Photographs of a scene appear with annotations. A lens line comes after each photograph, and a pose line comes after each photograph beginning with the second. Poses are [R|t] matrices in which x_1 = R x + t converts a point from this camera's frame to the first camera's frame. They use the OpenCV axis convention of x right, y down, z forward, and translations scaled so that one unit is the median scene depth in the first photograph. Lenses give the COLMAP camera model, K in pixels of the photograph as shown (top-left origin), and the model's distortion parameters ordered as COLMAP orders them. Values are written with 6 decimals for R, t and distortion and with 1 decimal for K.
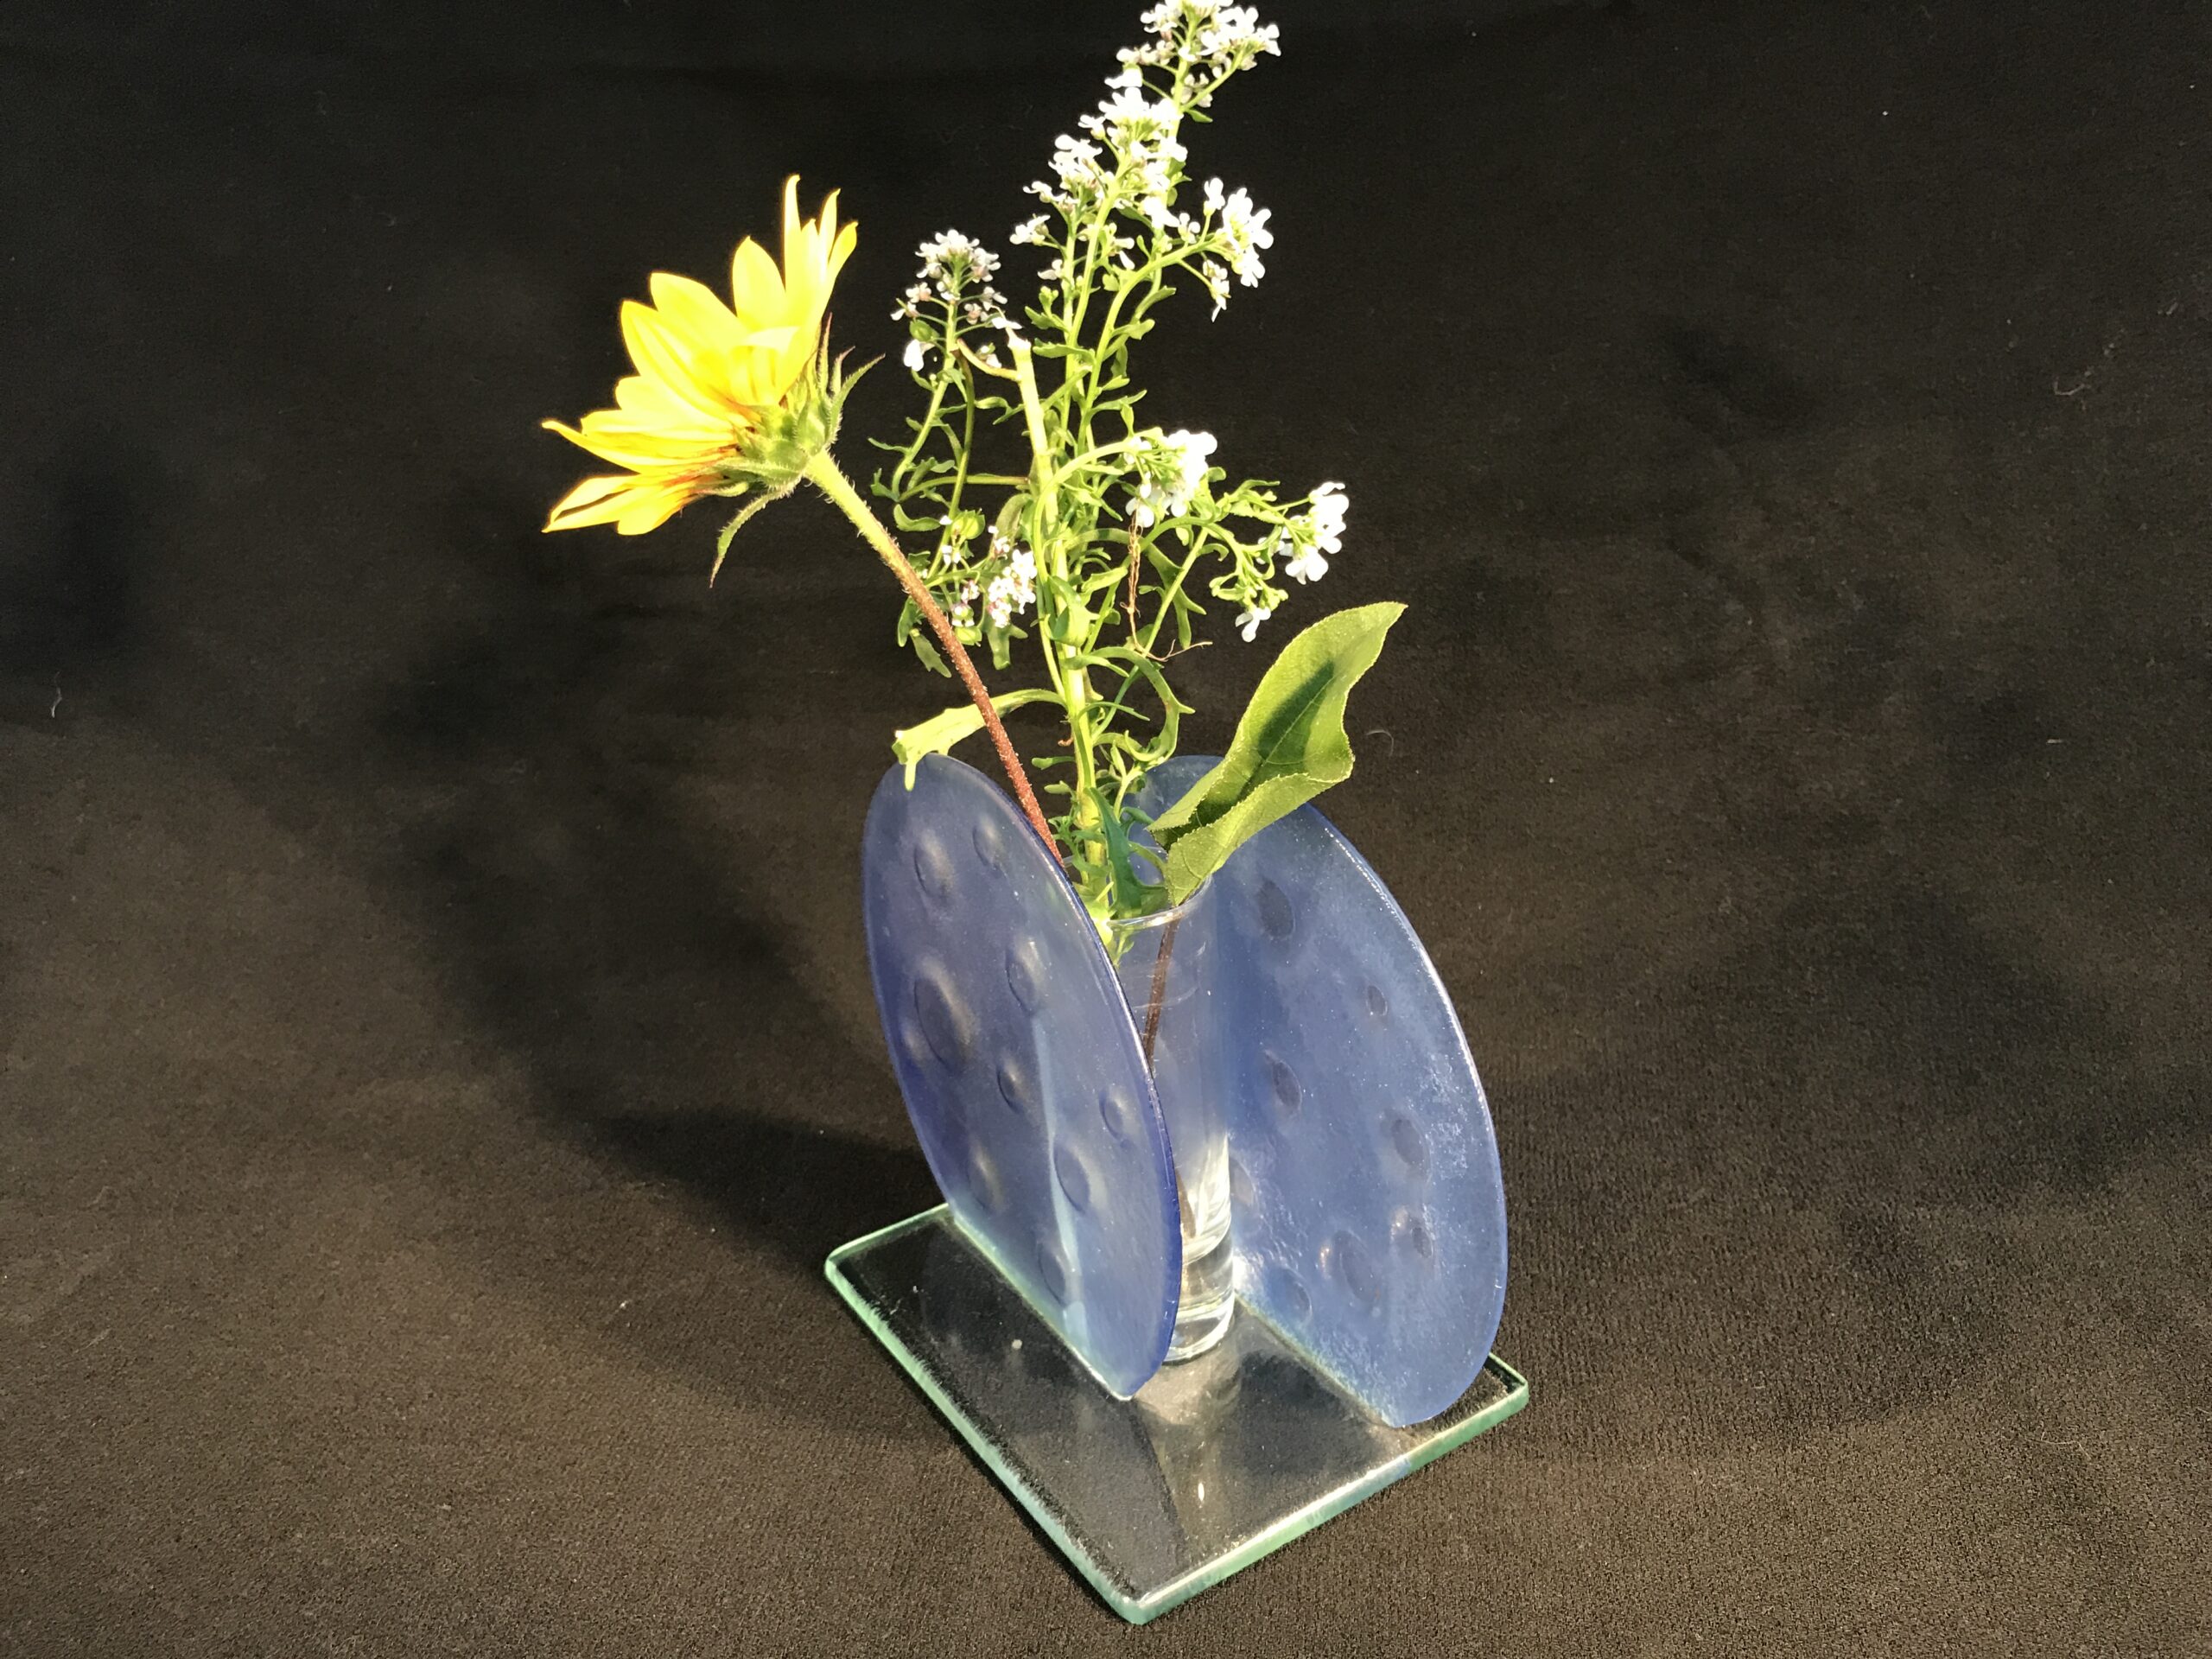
lens RADIAL K [[1886.5, 0, 1096.2], [0, 1886.5, 827.1], [0, 0, 1]] dist [-0.032294, 0.035155]
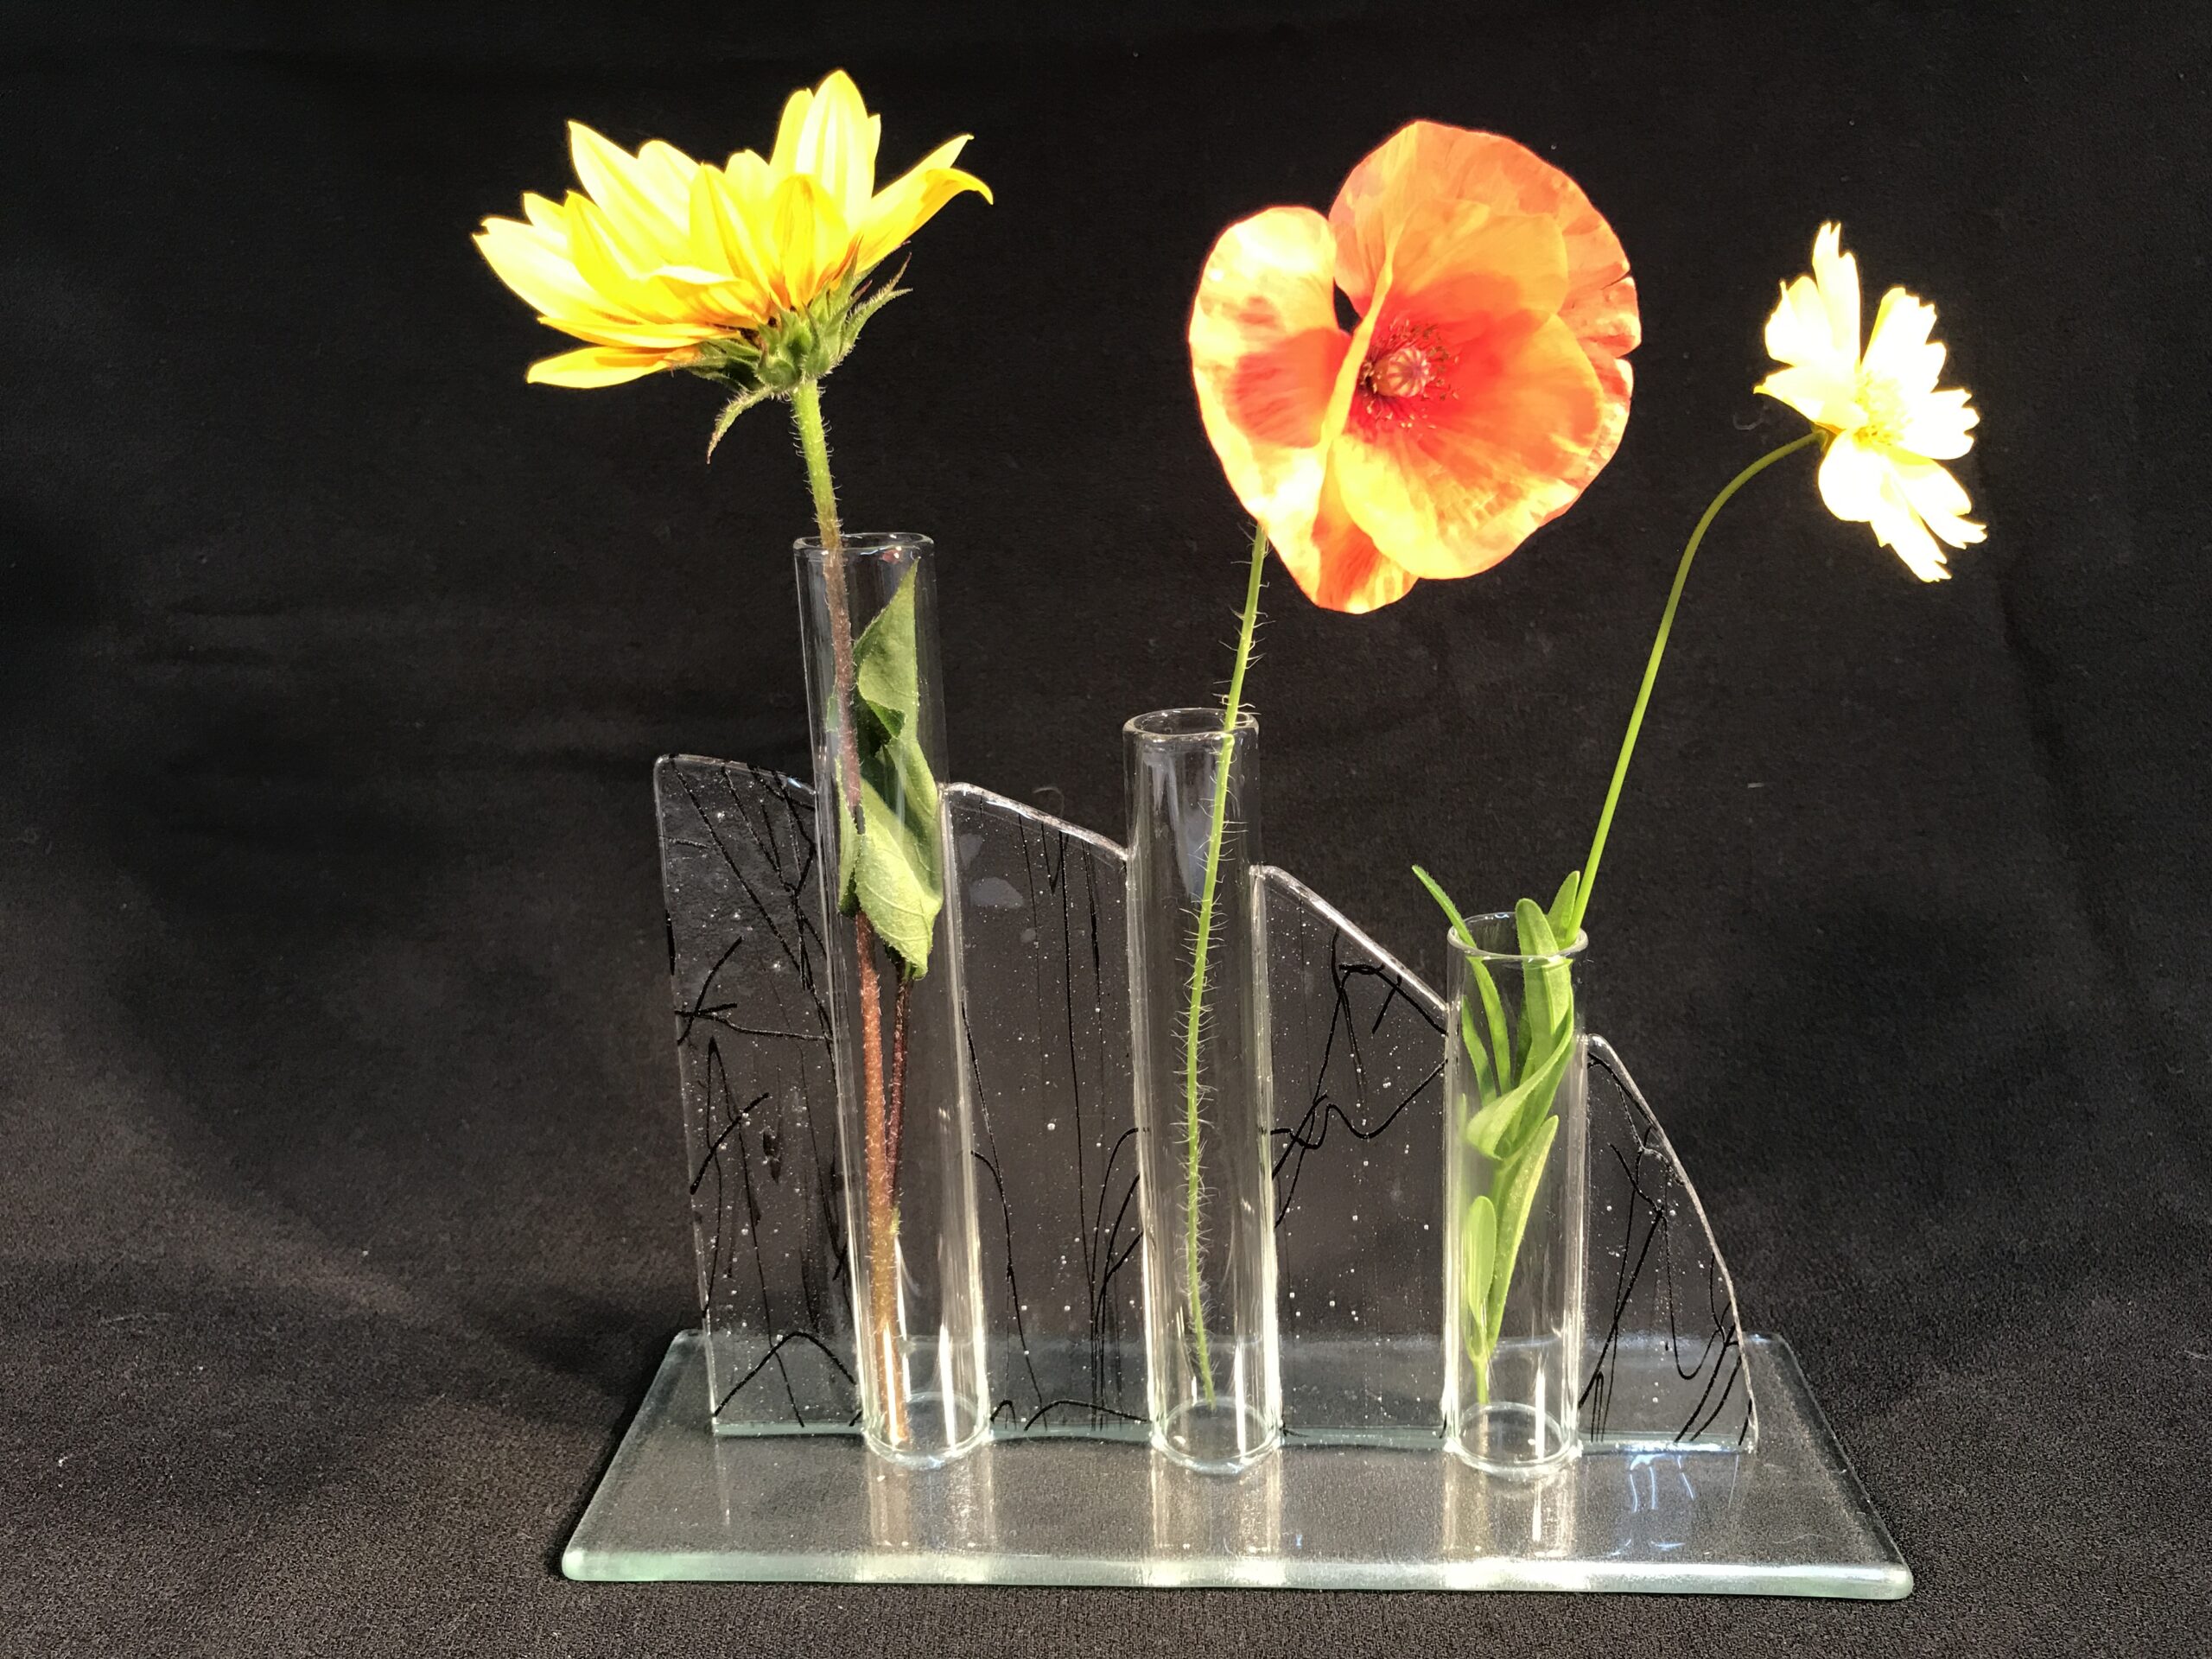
lens RADIAL K [[1886.5, 0, 1119.4], [0, 1886.5, 826.0], [0, 0, 1]] dist [-0.032294, 0.035155]
pose [[0.989449, 0.004522, 0.144810, 0.062664], [0.013443, 0.992336, -0.122839, 0.085413], [-0.144256, 0.123490, 0.981805, 0.128629]]
